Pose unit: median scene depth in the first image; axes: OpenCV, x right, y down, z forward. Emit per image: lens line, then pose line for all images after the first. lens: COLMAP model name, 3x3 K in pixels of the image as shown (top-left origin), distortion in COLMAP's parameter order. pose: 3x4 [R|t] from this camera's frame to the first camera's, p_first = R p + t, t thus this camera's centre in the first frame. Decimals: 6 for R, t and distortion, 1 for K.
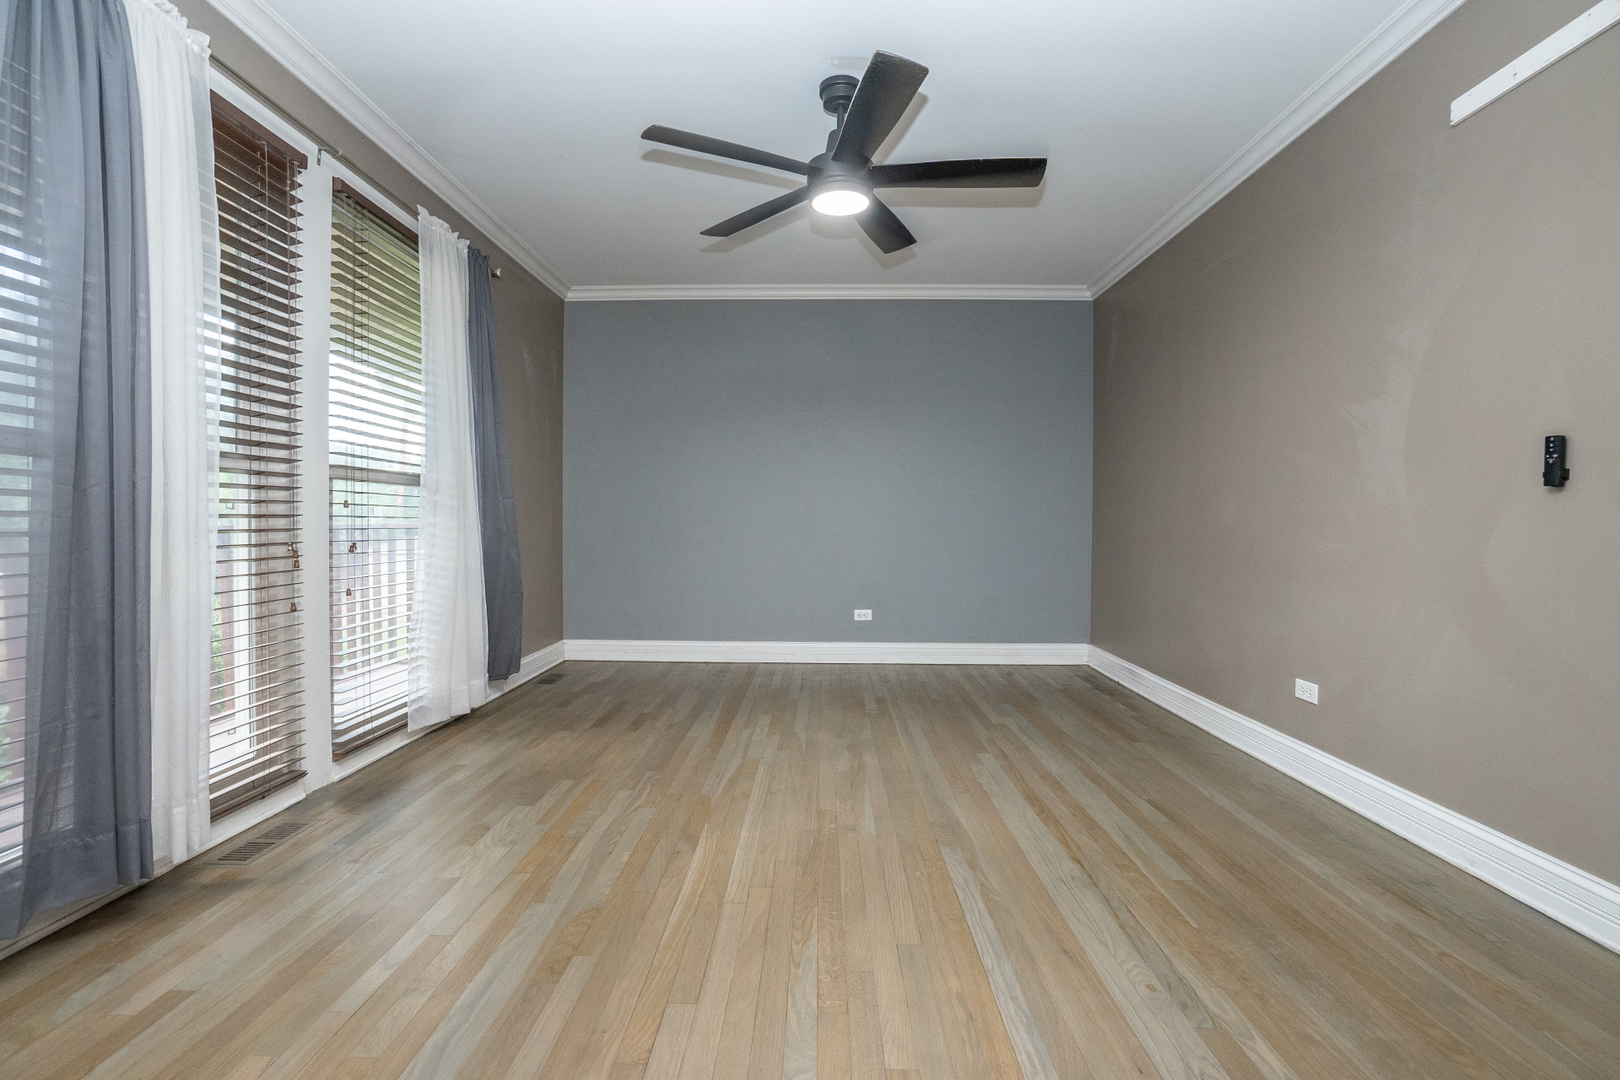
lens RADIAL K [[703.5, 0, 805.7], [0, 703.5, 532.7], [0, 0, 1]] dist [-0.033810, 0.004047]
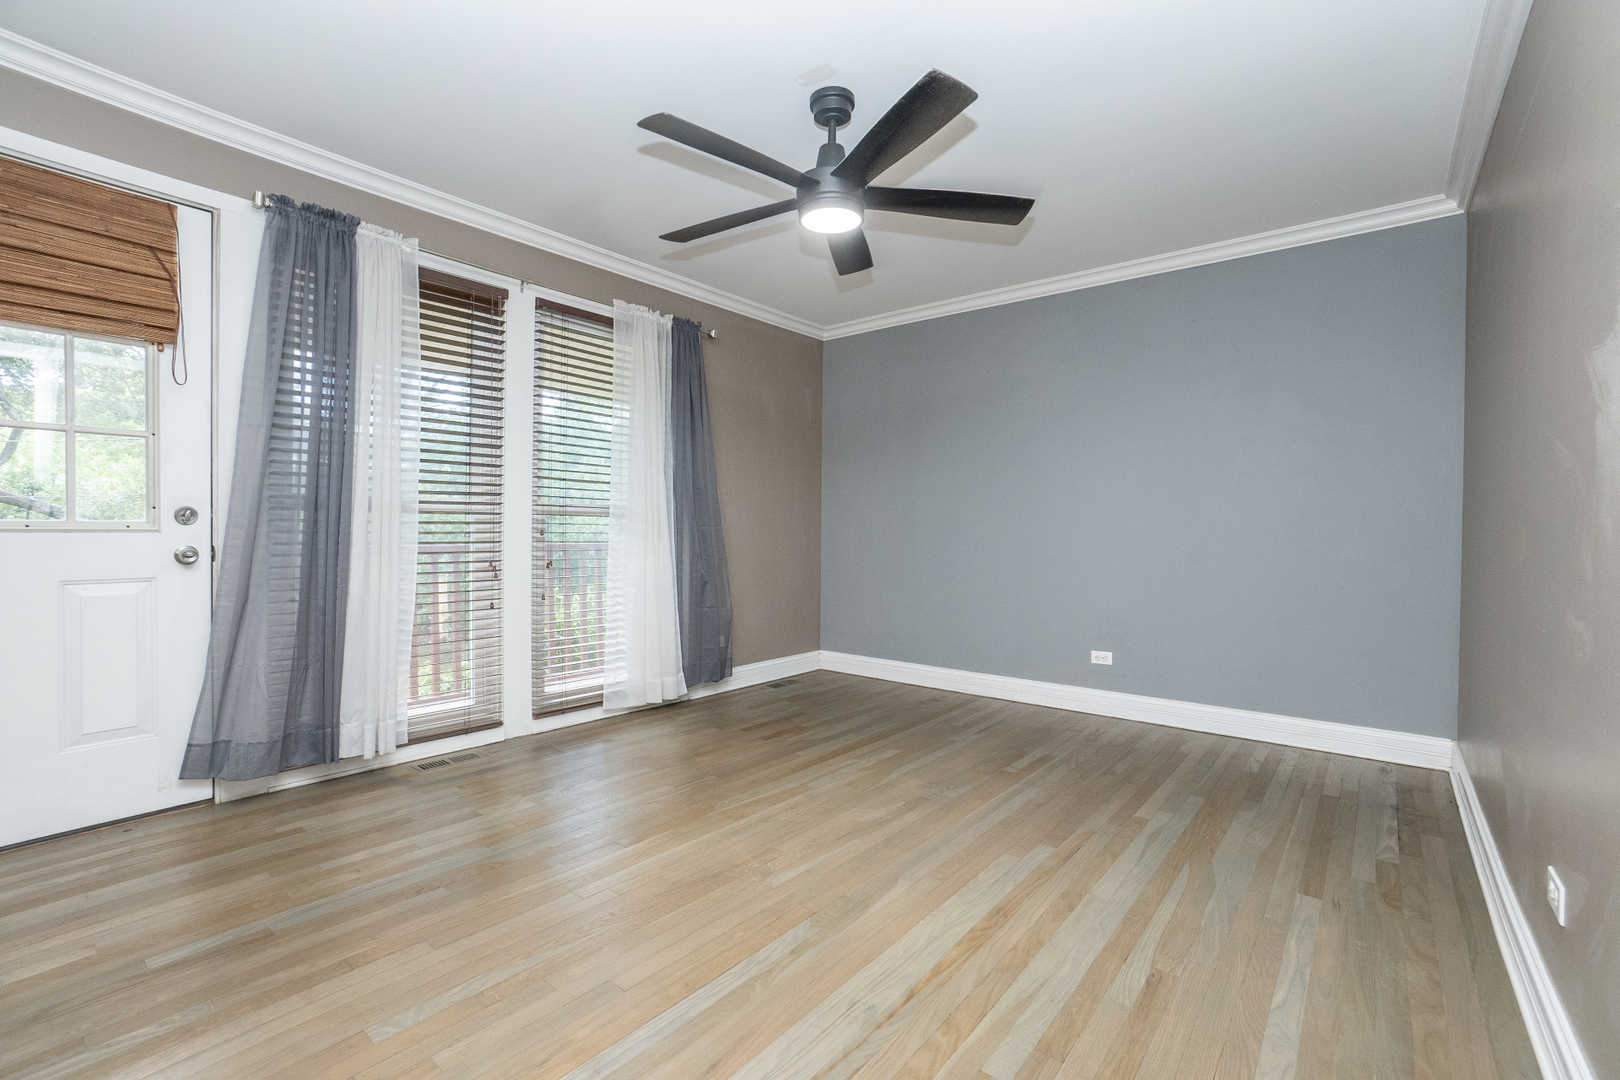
lens RADIAL K [[703.5, 0, 799.5], [0, 703.5, 540.5], [0, 0, 1]] dist [-0.033810, 0.004047]
pose [[0.780476, 0.006888, -0.625148, 0.533140], [-0.011547, 0.999928, -0.003399, -0.025137], [0.625080, 0.009871, 0.780499, 0.209029]]
